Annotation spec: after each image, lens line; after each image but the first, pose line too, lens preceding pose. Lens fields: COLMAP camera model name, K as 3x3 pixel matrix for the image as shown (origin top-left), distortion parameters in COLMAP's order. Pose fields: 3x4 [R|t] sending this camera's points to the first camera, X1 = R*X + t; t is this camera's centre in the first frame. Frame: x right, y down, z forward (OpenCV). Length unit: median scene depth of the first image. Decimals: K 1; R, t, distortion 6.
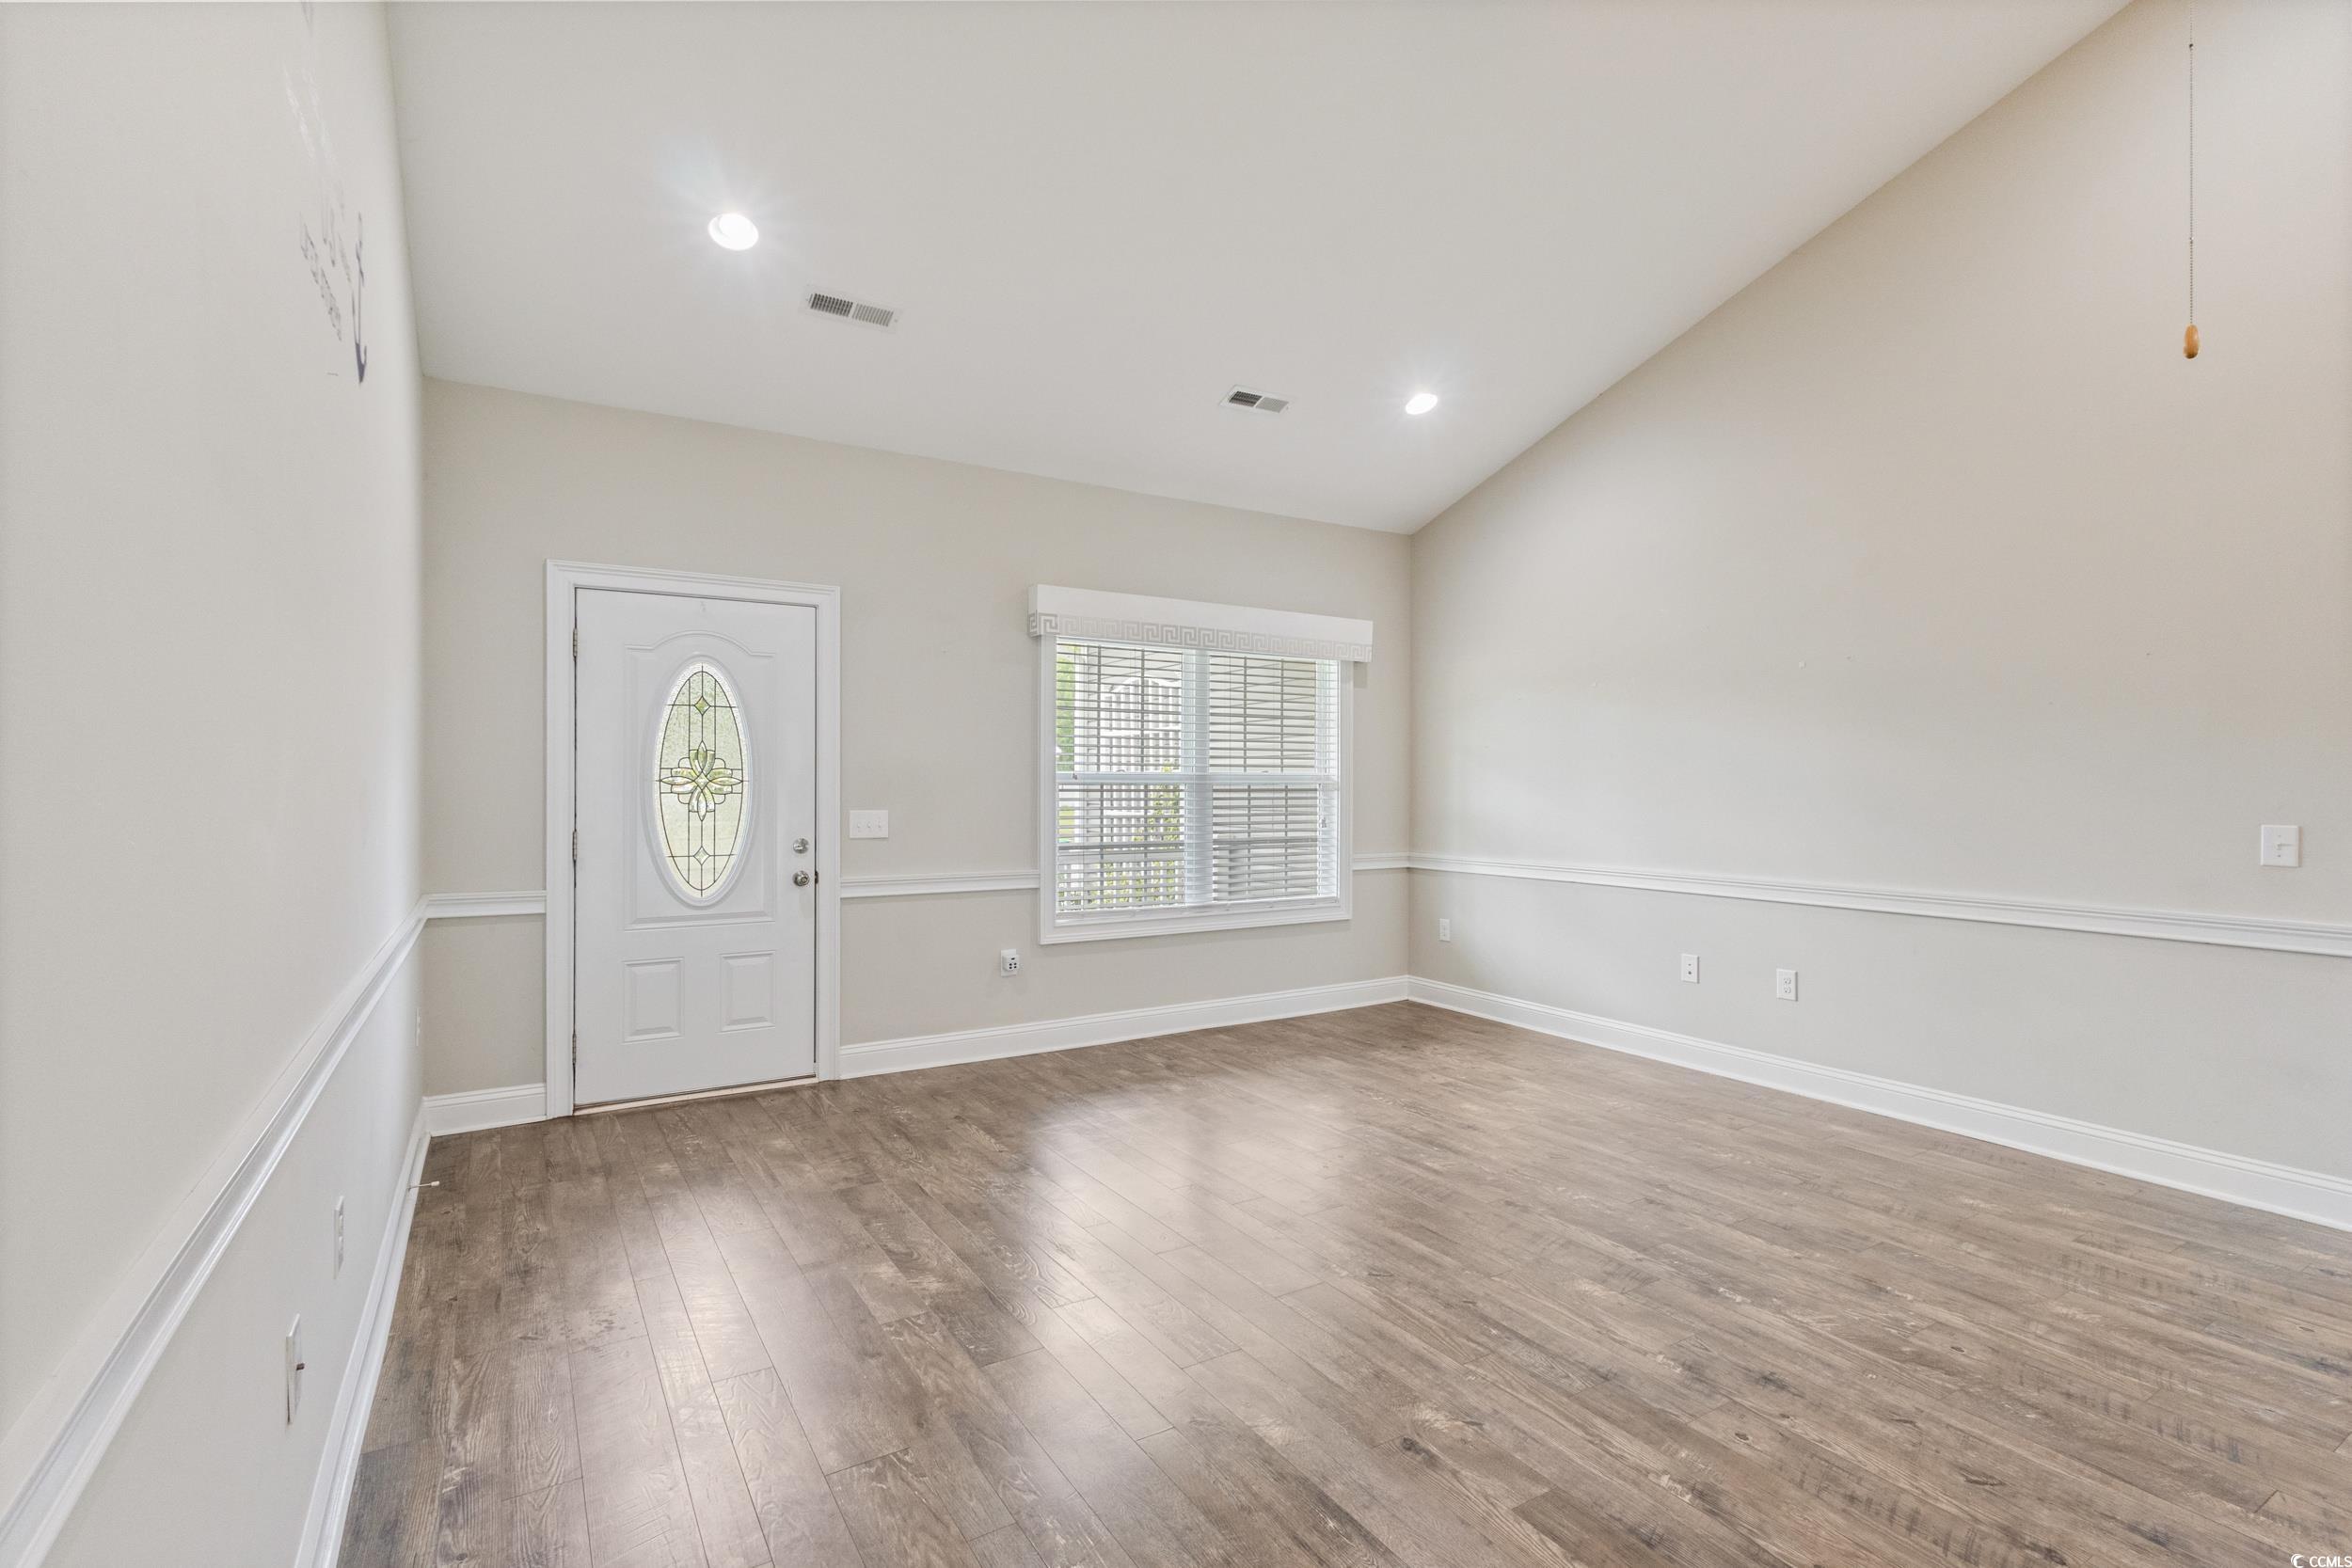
lens RADIAL K [[1097.3, 0, 1174.7], [0, 1097.3, 776.9], [0, 0, 1]] dist [0.004550, 0.001678]
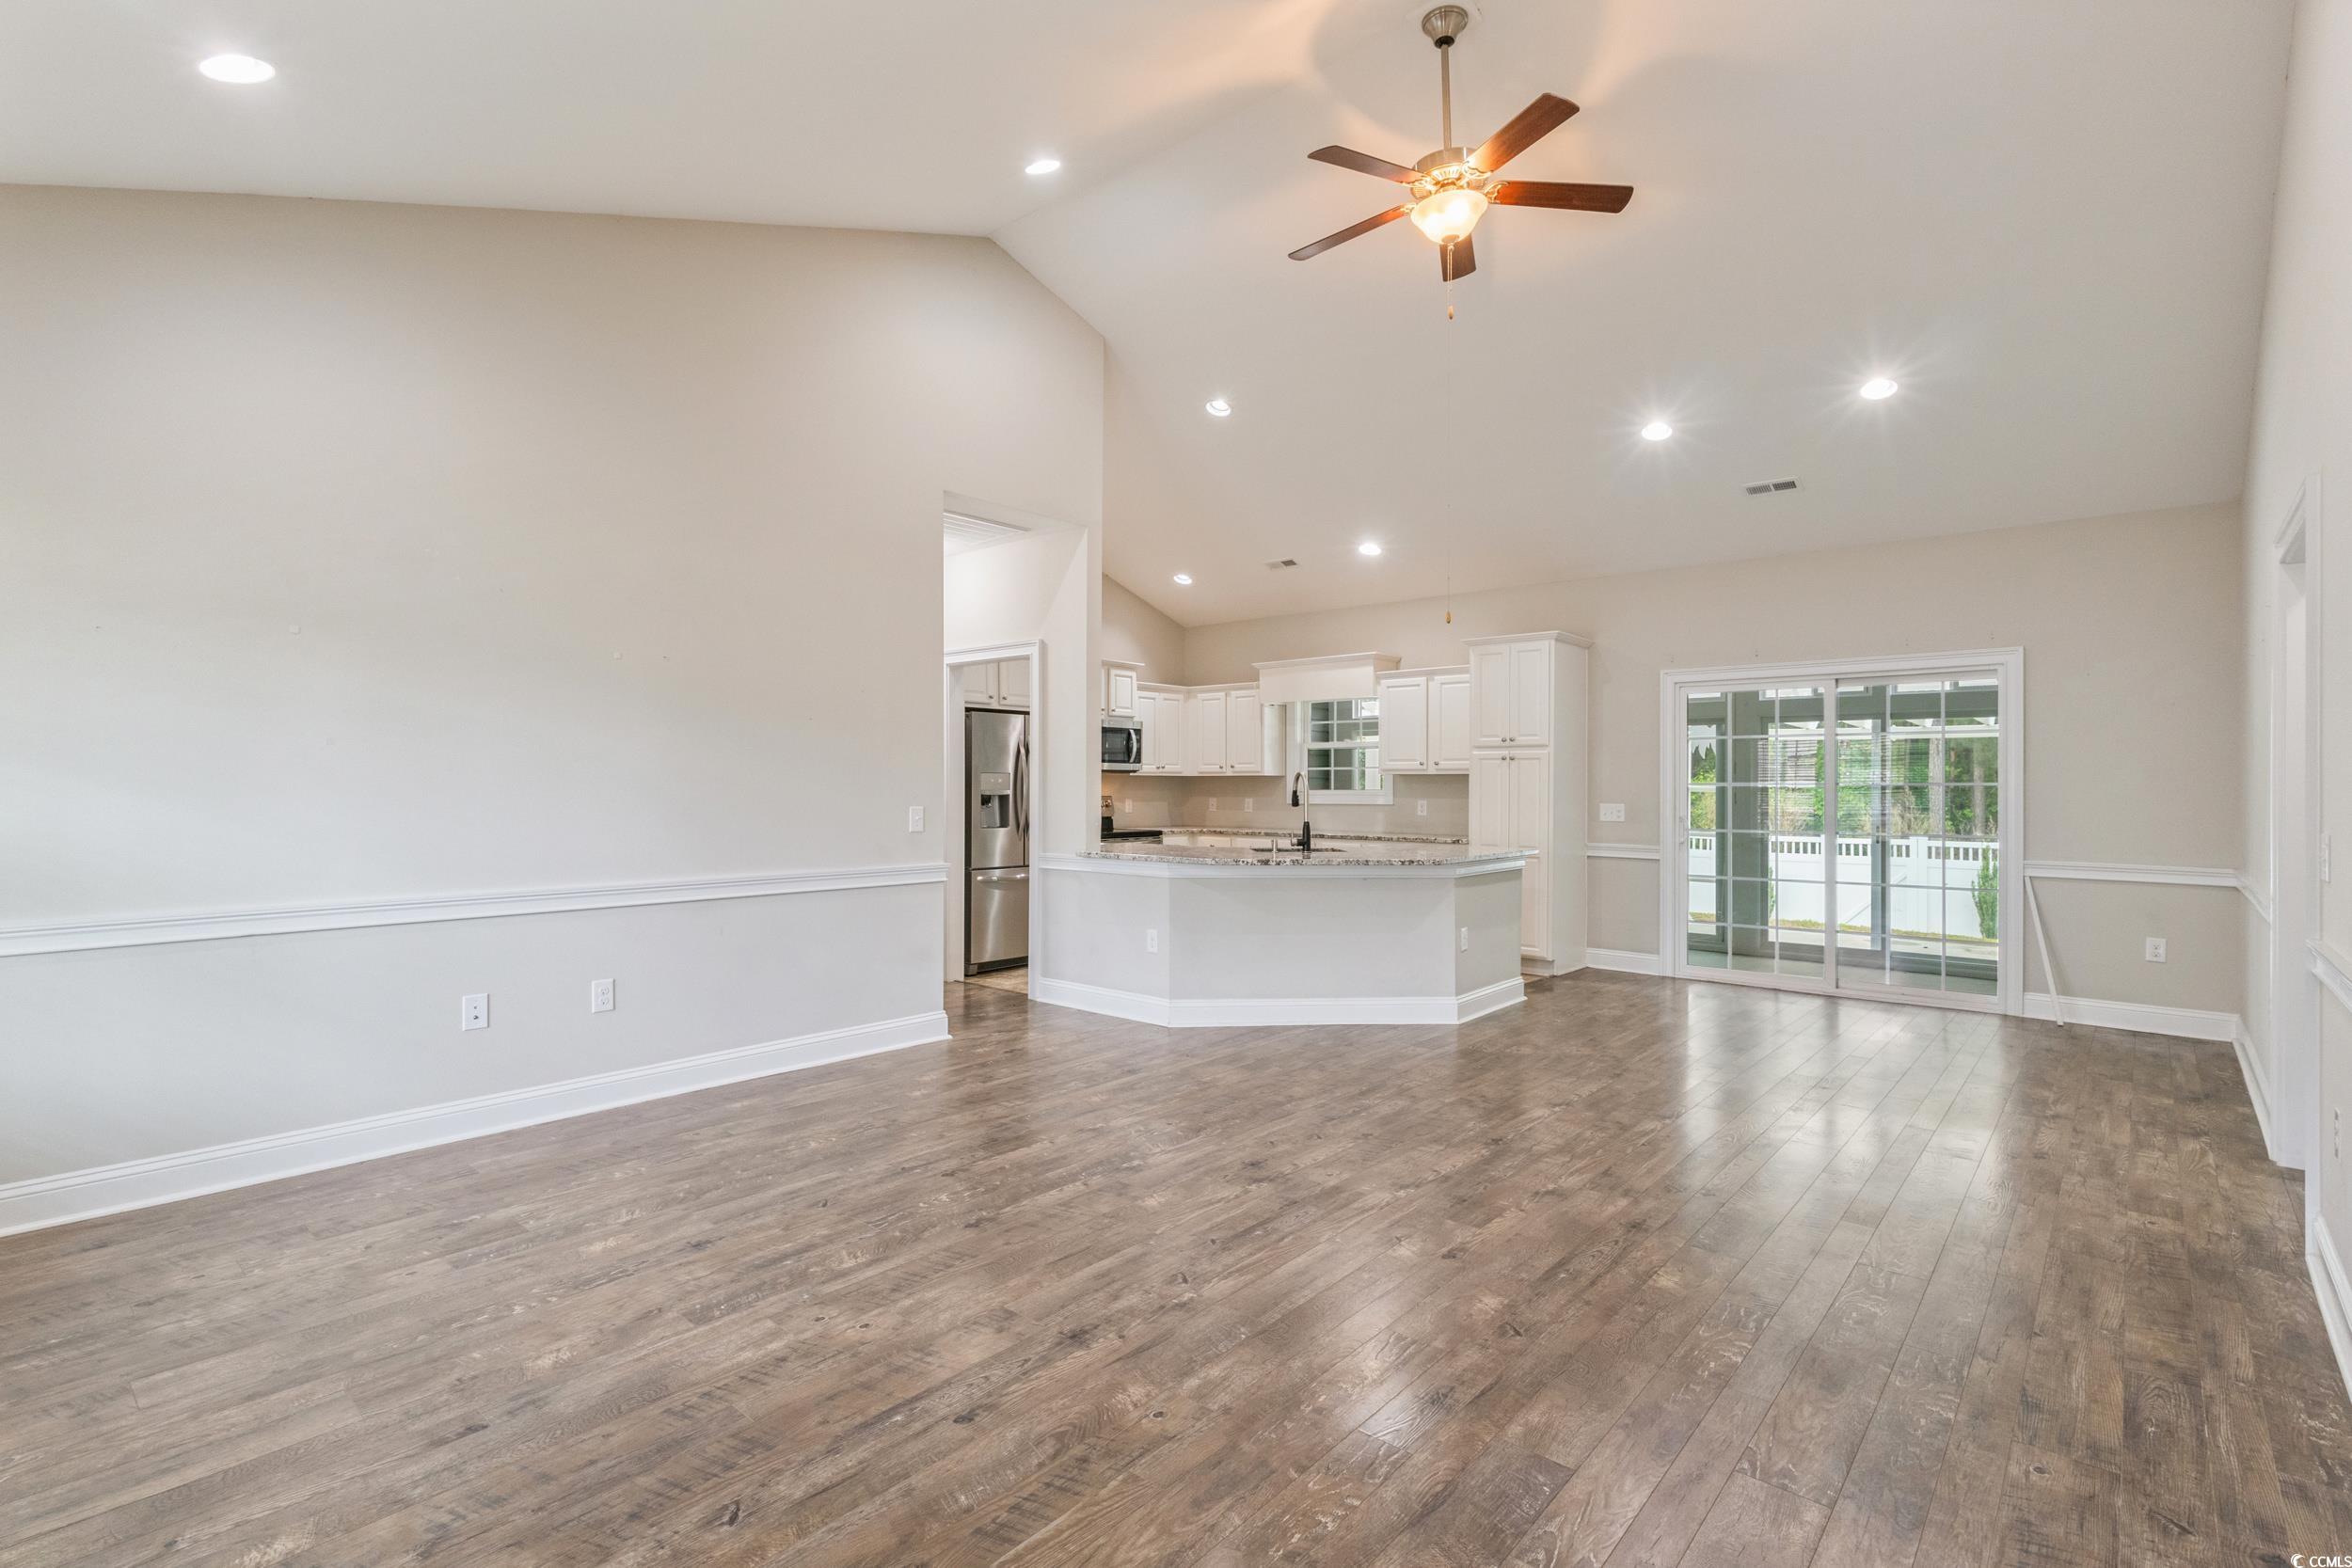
lens RADIAL K [[1097.3, 0, 1159.3], [0, 1097.3, 788.2], [0, 0, 1]] dist [0.004550, 0.001678]
pose [[-0.283499, -0.008249, 0.958937, -0.493983], [-0.008054, 0.999948, 0.006221, 0.003177], [-0.958939, -0.005959, -0.283551, 0.852402]]
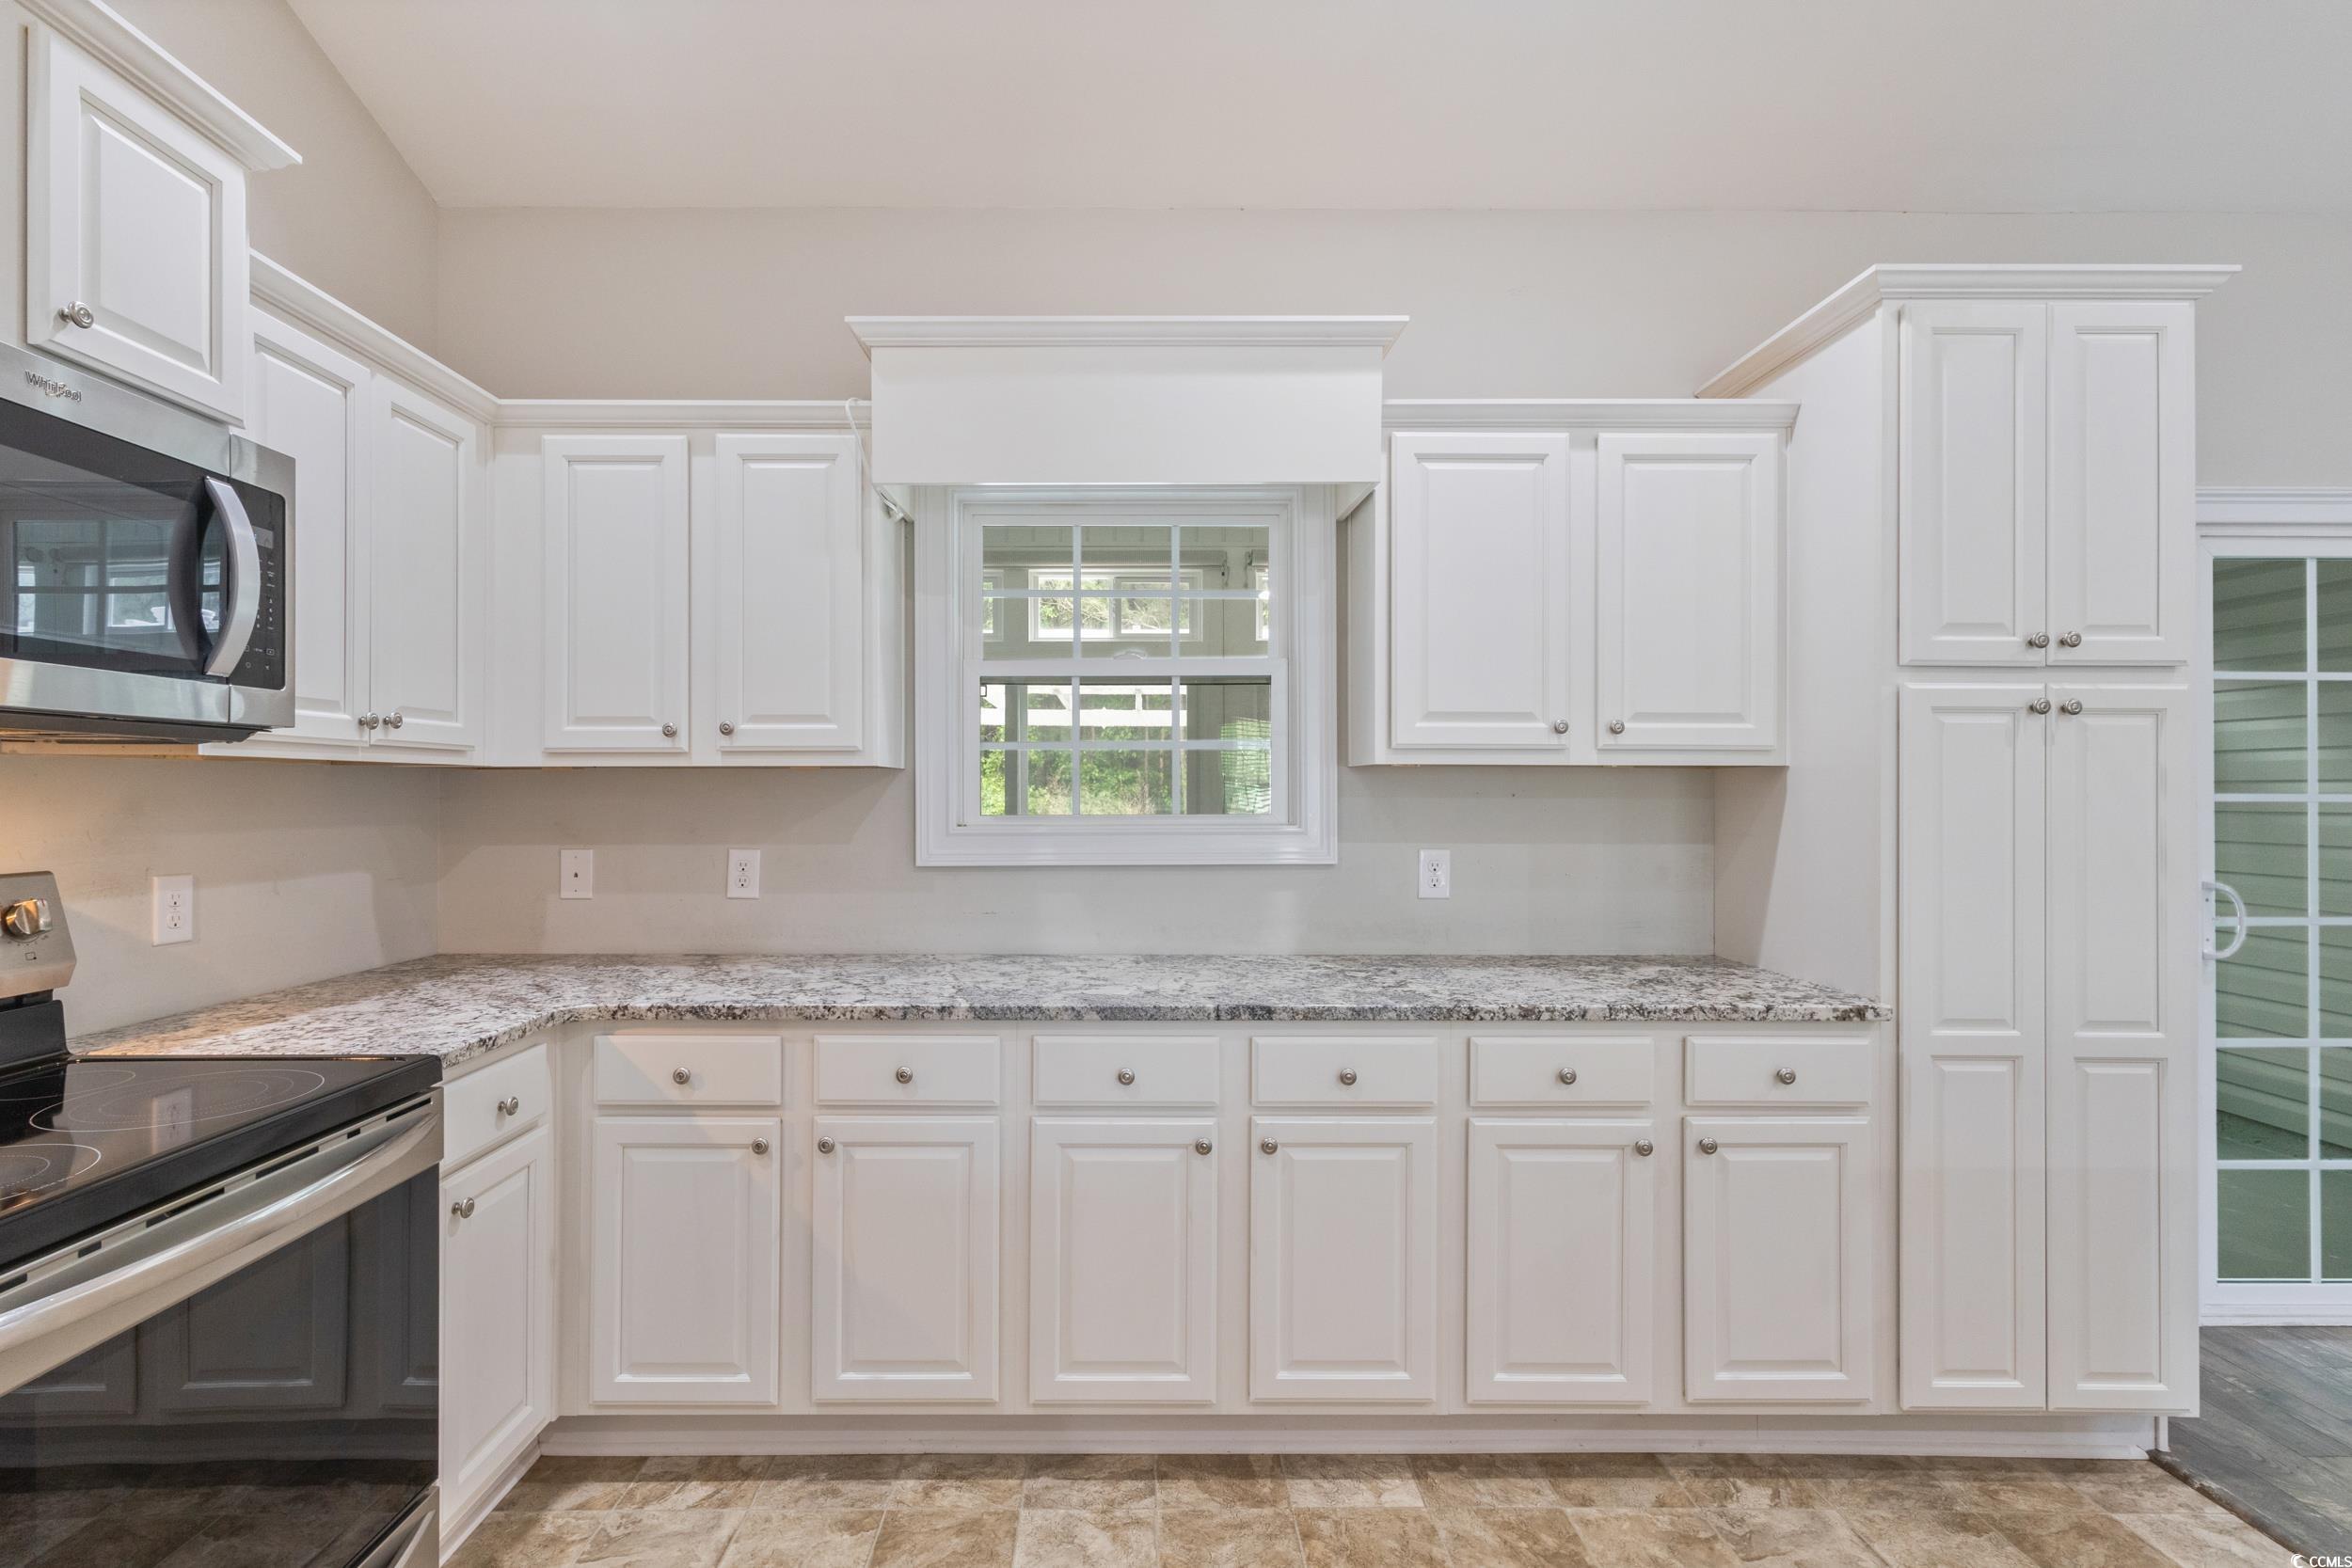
lens RADIAL K [[1097.3, 0, 1124.2], [0, 1097.3, 786.4], [0, 0, 1]] dist [0.004550, 0.001678]
pose [[-0.854707, -0.004427, 0.519092, 1.101104], [-0.008138, 0.999955, -0.004872, 0.002294], [-0.519047, -0.008389, -0.854705, 0.460057]]
